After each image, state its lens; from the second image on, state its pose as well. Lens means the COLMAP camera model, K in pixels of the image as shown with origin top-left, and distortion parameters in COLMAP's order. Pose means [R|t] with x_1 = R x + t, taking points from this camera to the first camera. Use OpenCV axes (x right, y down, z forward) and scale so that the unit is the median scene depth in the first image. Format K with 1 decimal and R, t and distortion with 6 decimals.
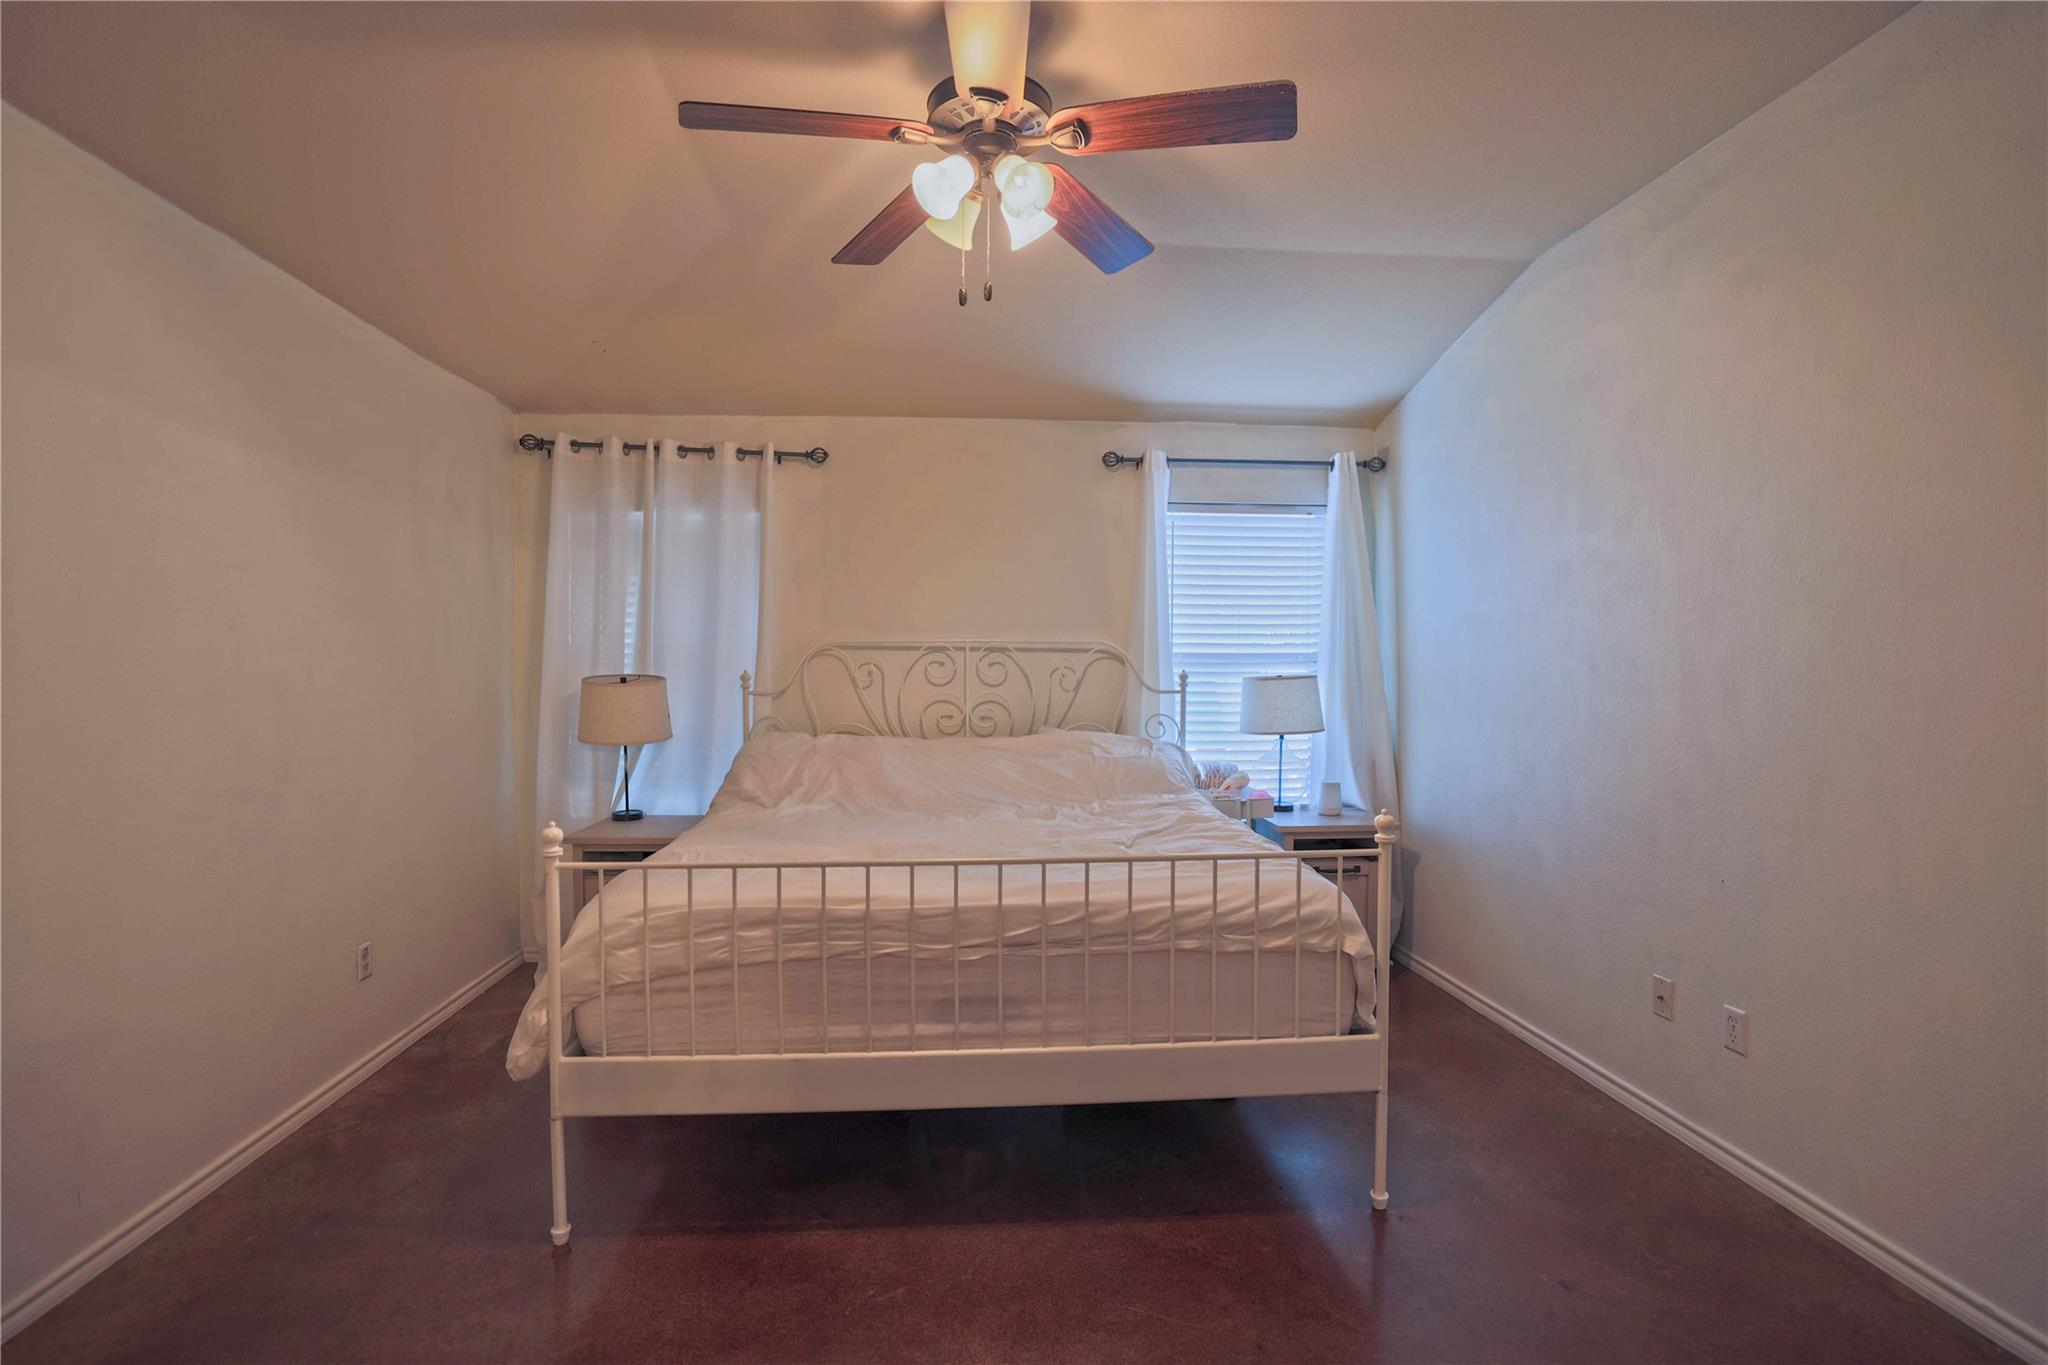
lens RADIAL K [[944.4, 0, 1019.4], [0, 944.4, 677.8], [0, 0, 1]] dist [-0.057109, 0.018398]
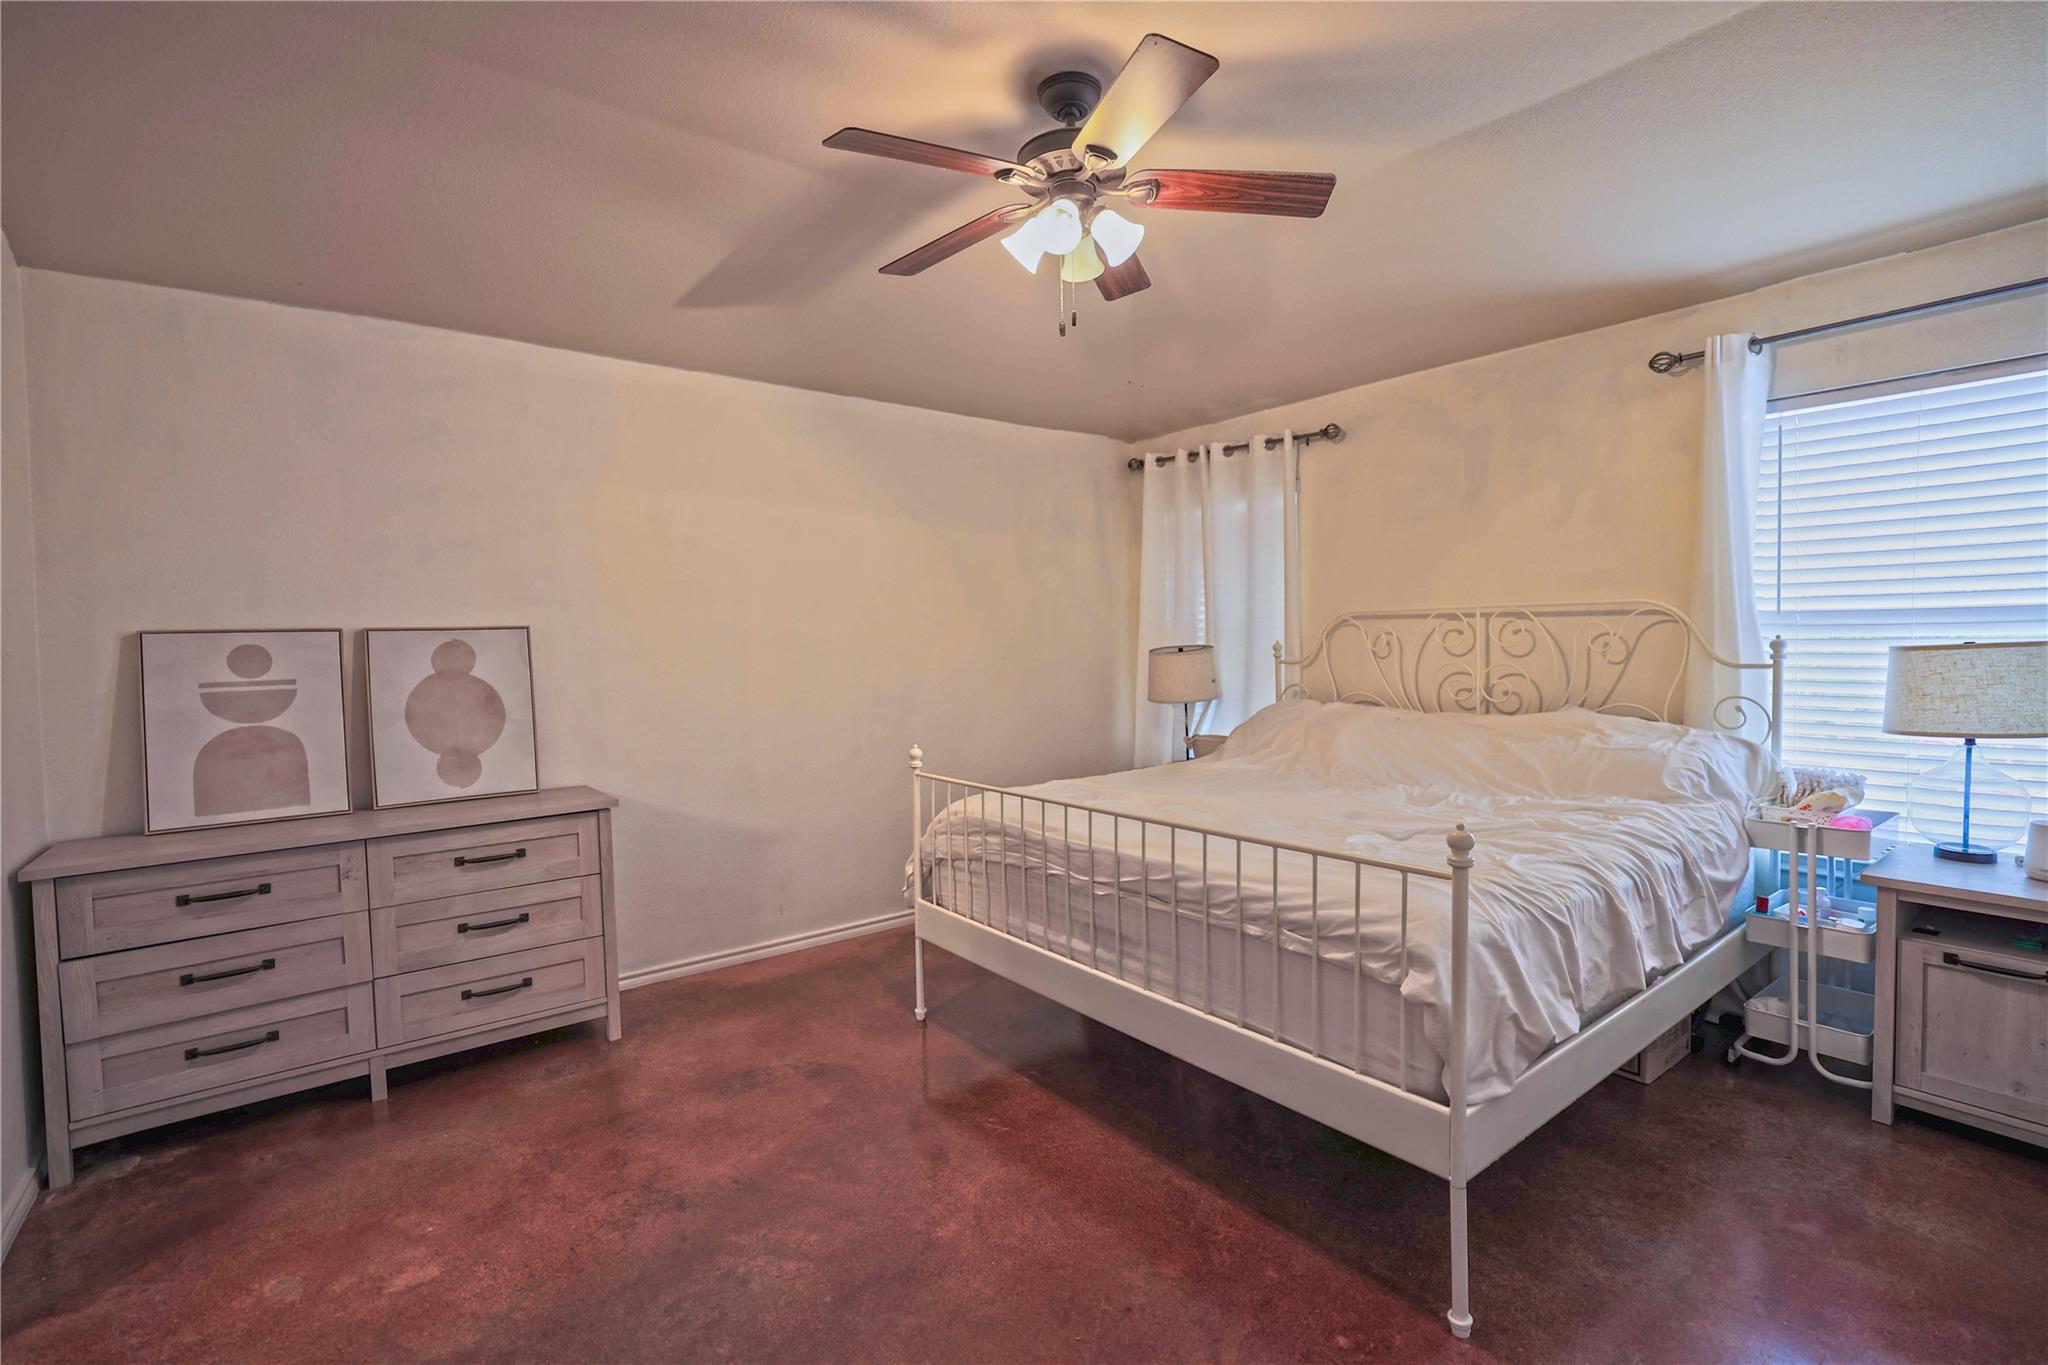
lens RADIAL K [[920.7, 0, 1011.6], [0, 920.7, 668.0], [0, 0, 1]] dist [-0.046273, 0.016101]
pose [[0.550113, 0.016158, -0.834934, 0.443877], [0.006667, 0.999696, 0.023739, -0.003910], [0.835064, -0.018626, 0.549838, 0.155320]]
